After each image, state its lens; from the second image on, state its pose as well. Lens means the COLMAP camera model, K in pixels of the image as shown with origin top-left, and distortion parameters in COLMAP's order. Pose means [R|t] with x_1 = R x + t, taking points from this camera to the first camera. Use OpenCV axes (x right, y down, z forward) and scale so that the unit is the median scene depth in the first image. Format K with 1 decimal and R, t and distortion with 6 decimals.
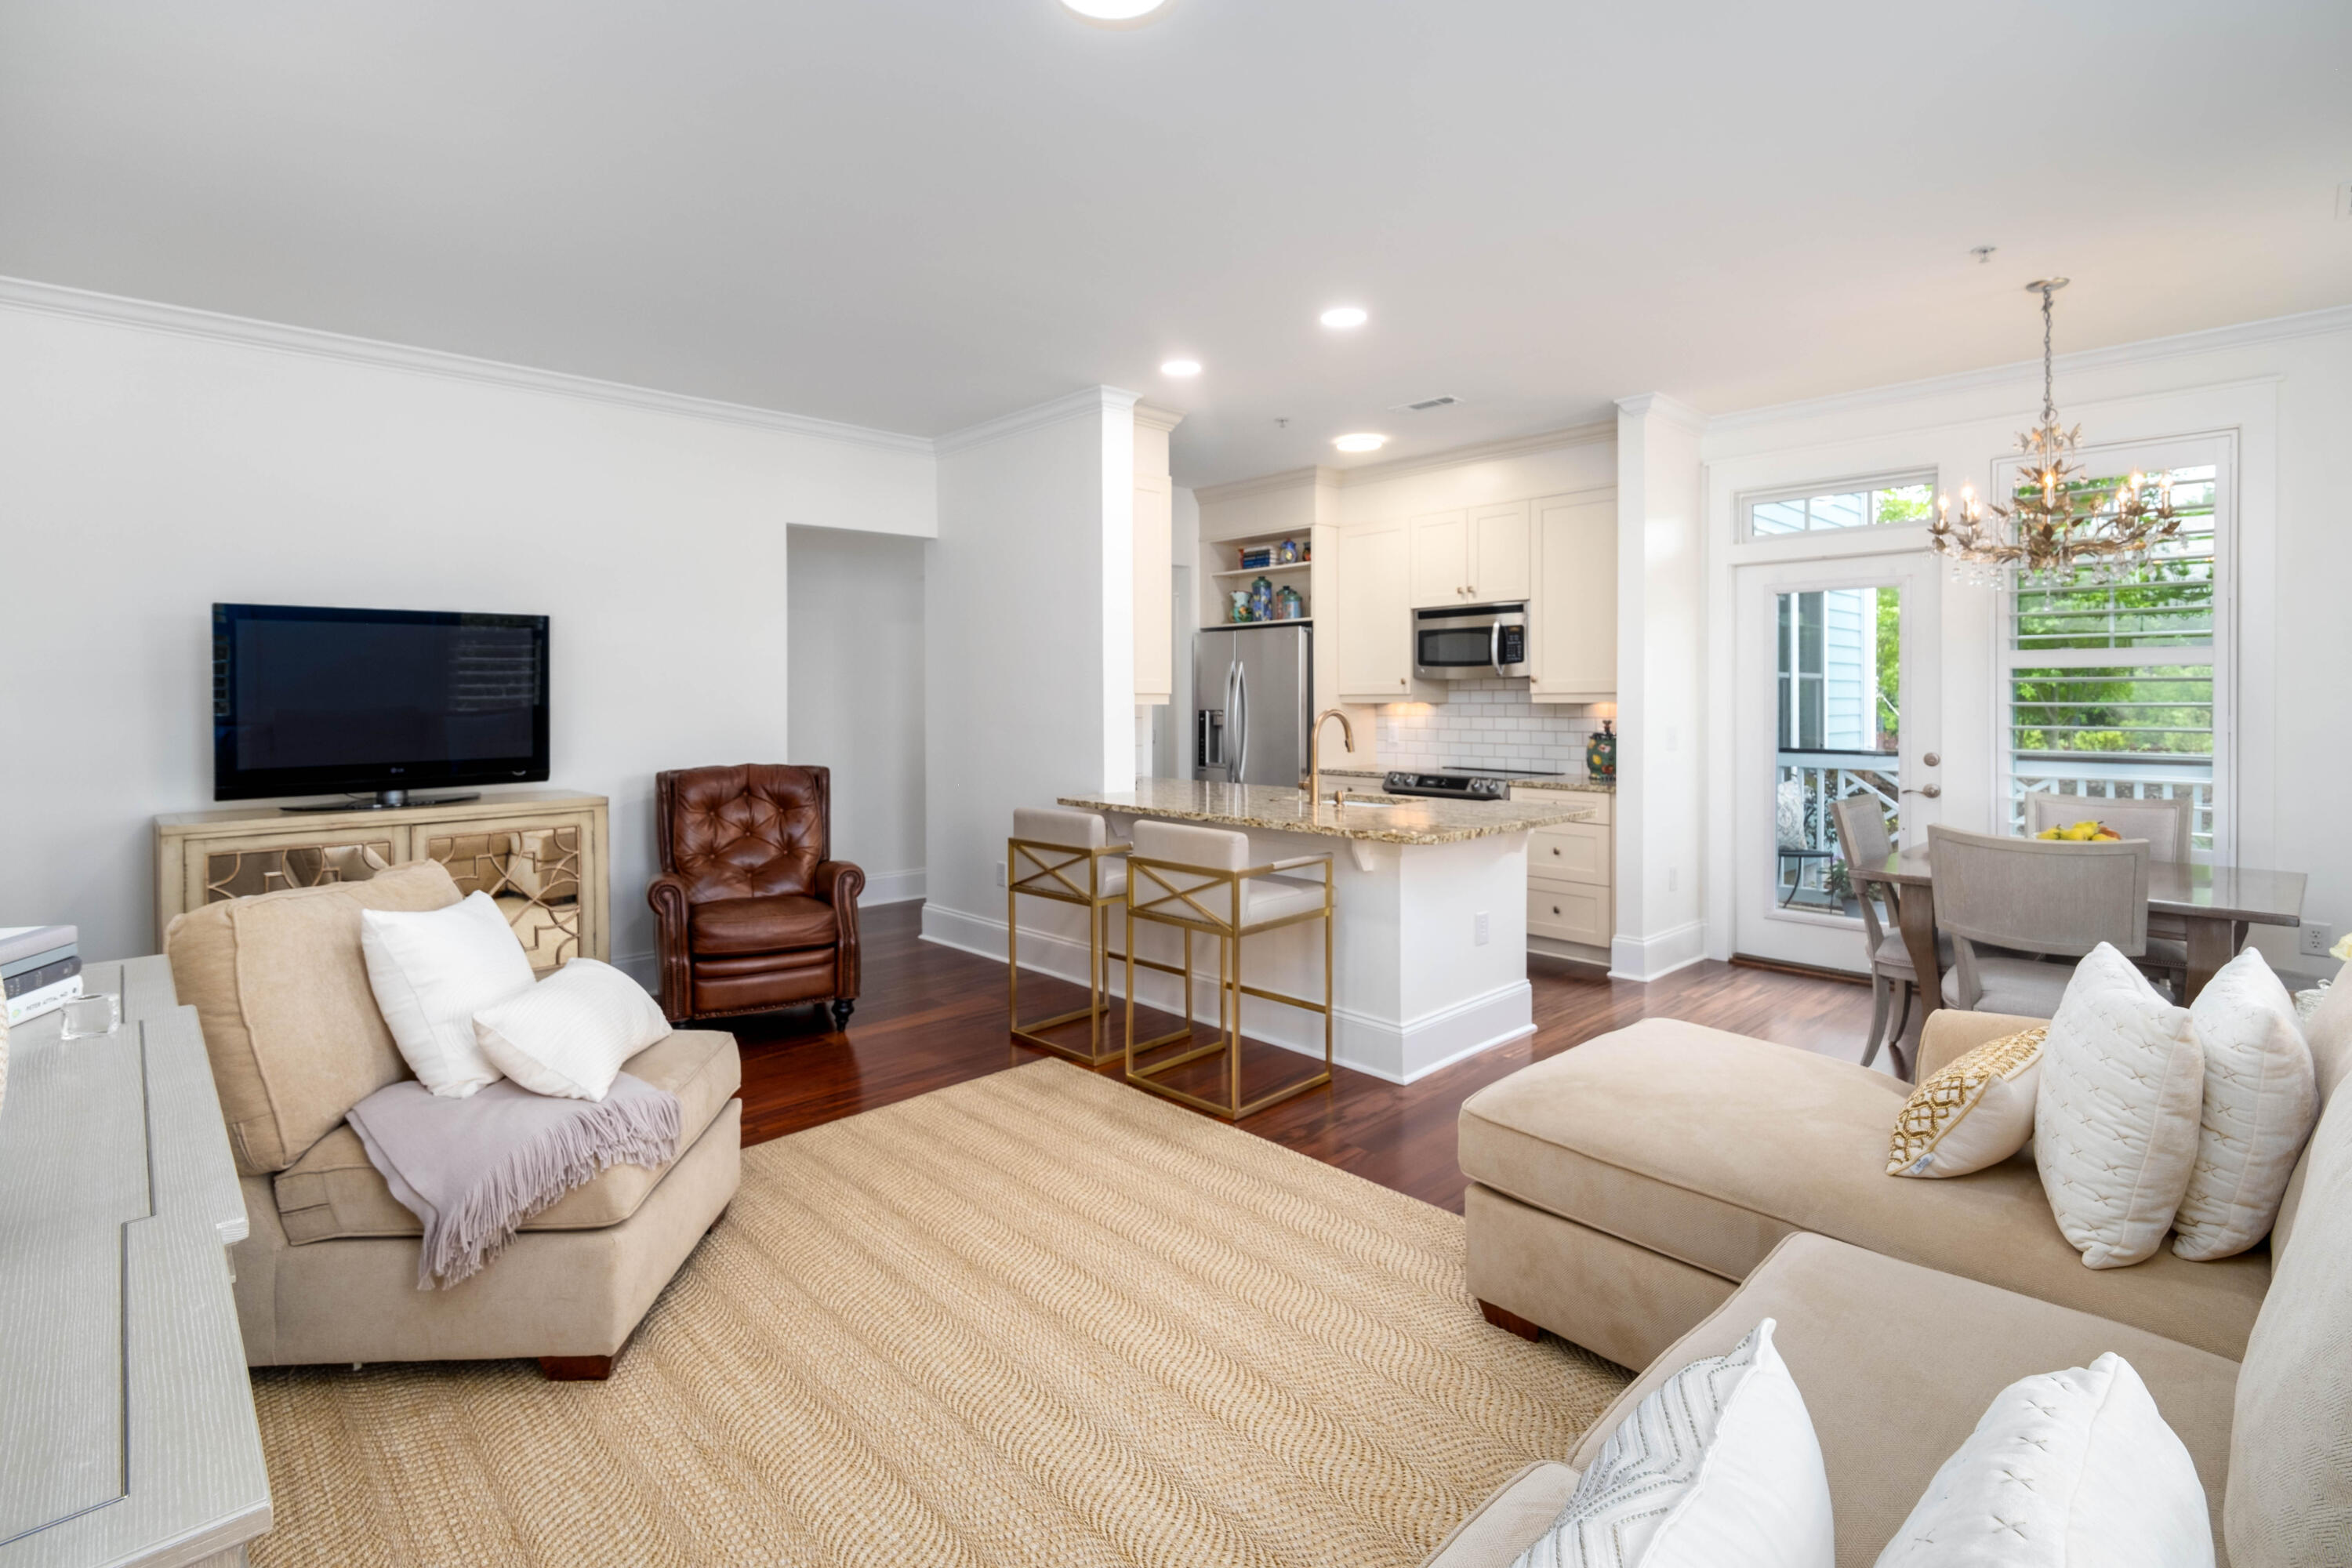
lens RADIAL K [[1115.3, 0, 1196.3], [0, 1115.3, 704.6], [0, 0, 1]] dist [0.012149, -0.002259]
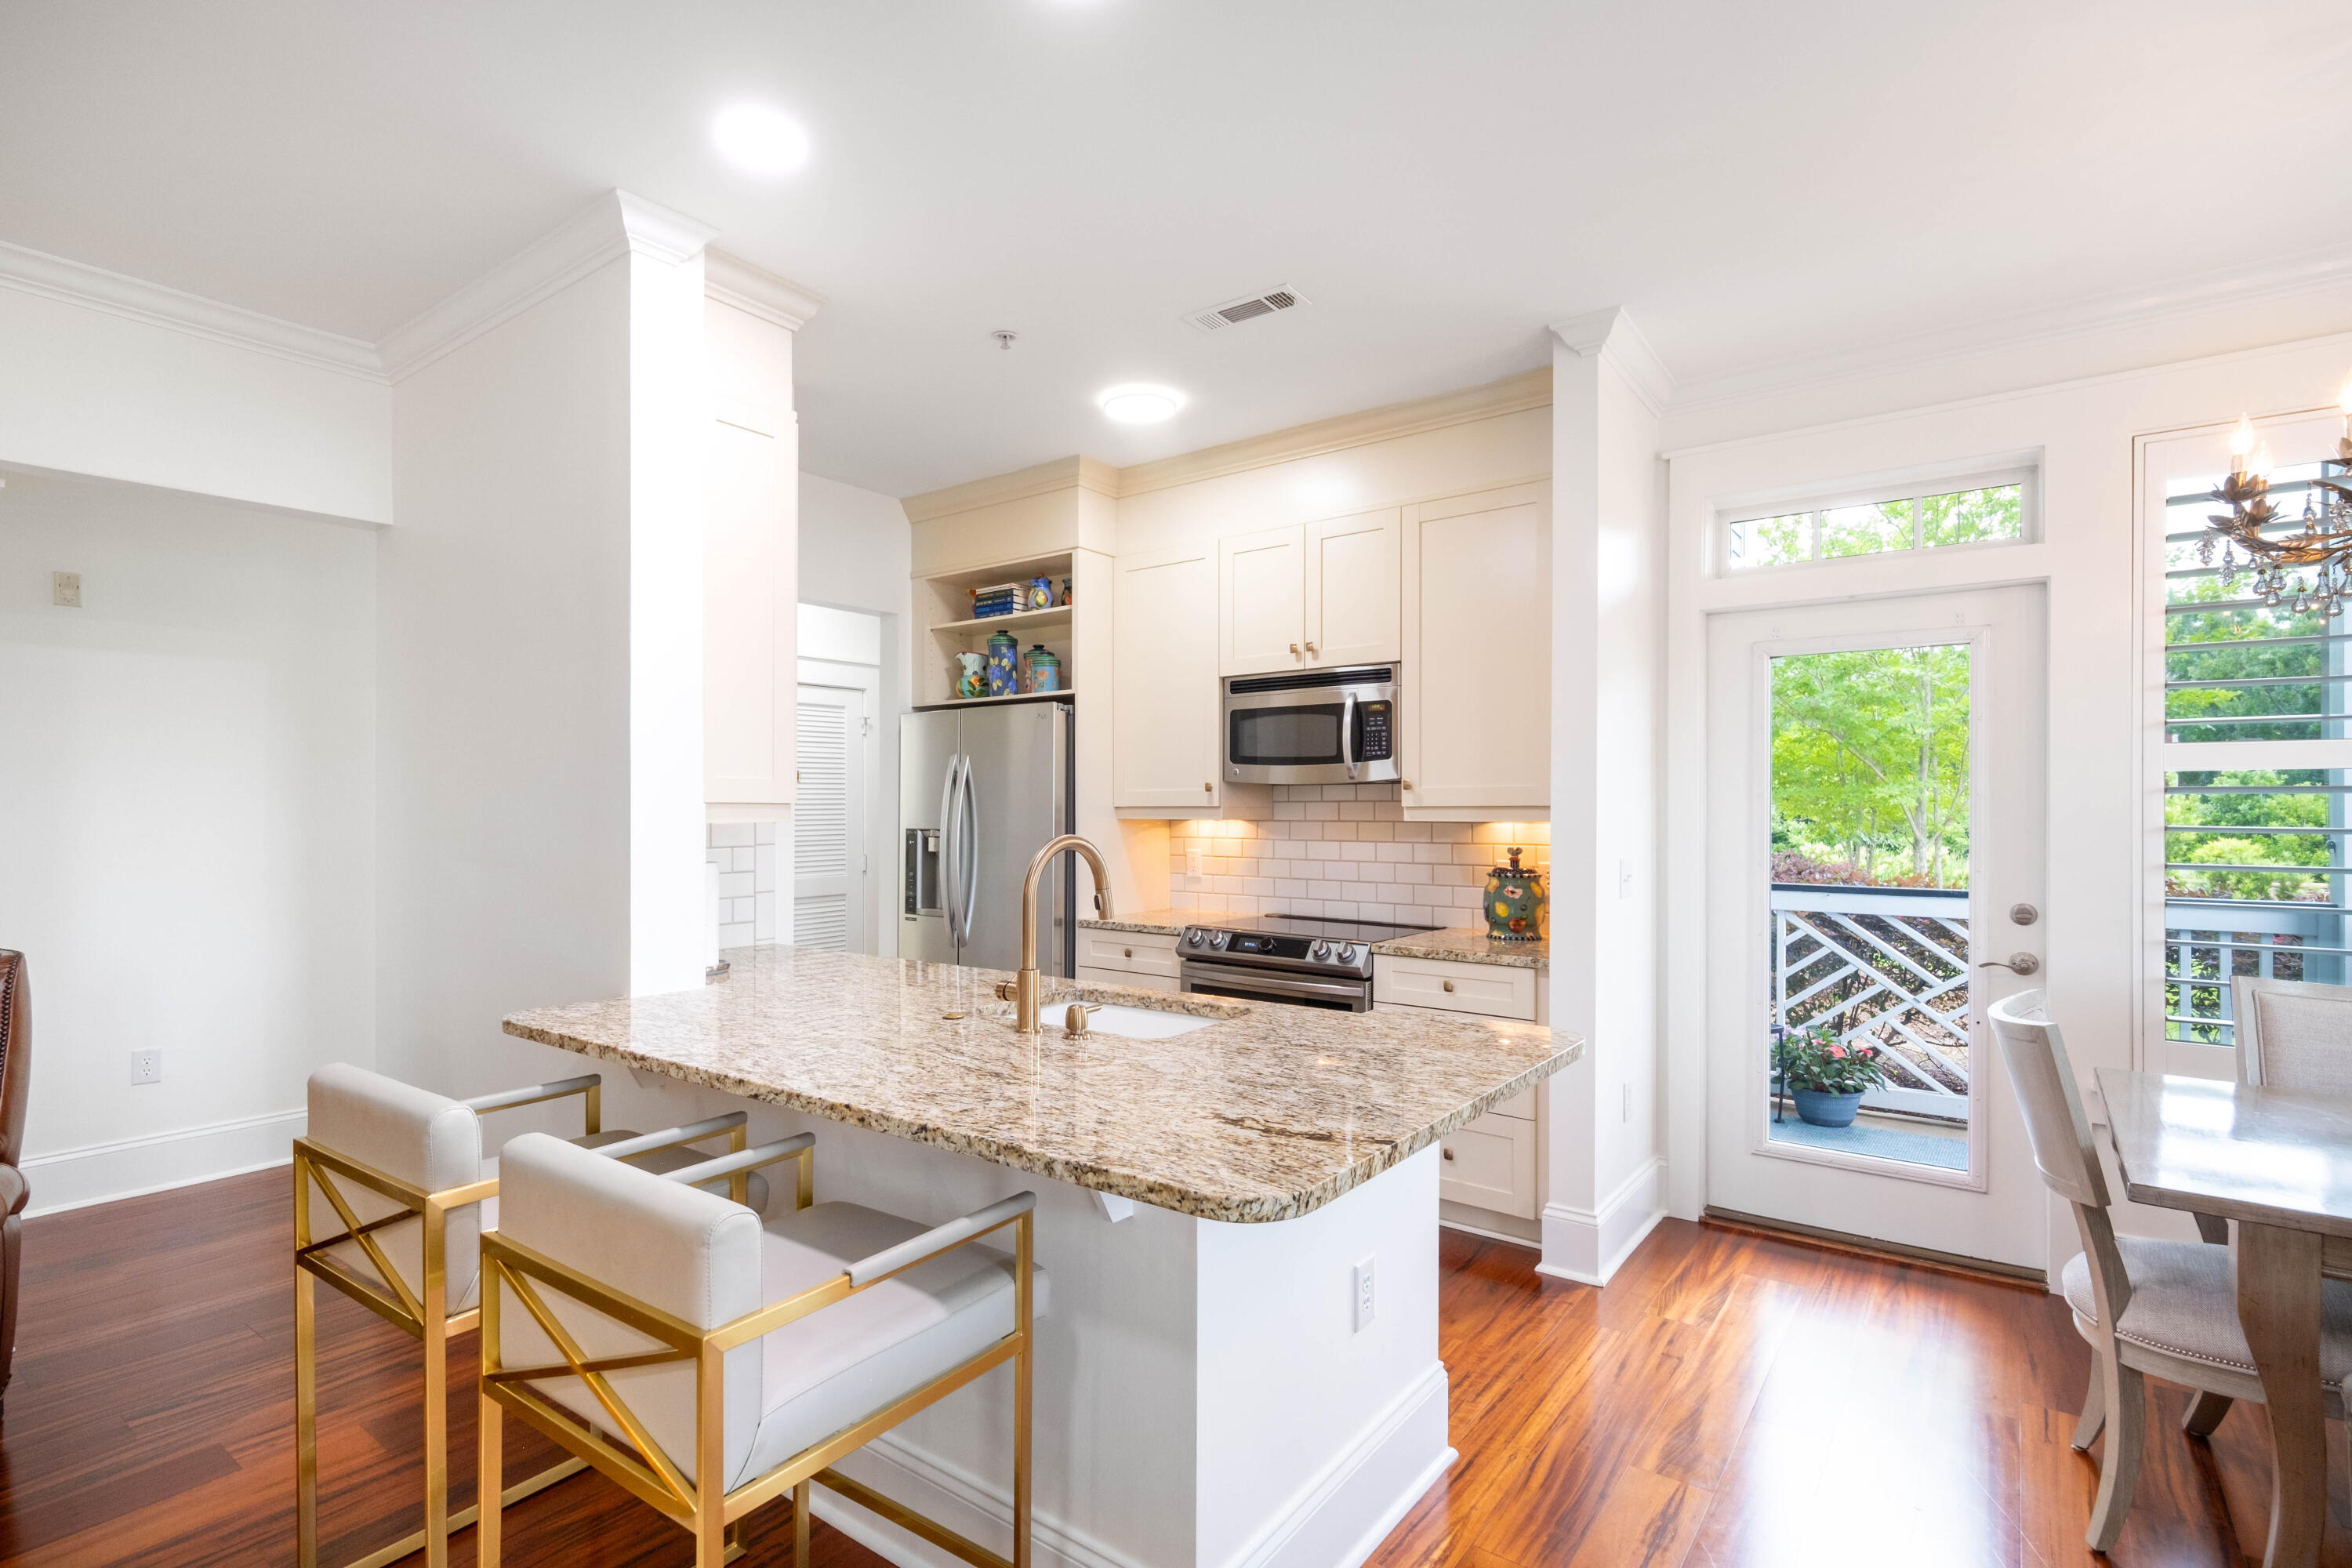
lens RADIAL K [[1115.3, 0, 1160.8], [0, 1115.3, 797.0], [0, 0, 1]] dist [0.012149, -0.002259]
pose [[0.990191, 0.006845, 0.139552, 0.070326], [-0.004637, 0.999859, -0.016140, -0.004328], [-0.139642, 0.015335, 0.990083, 0.374662]]
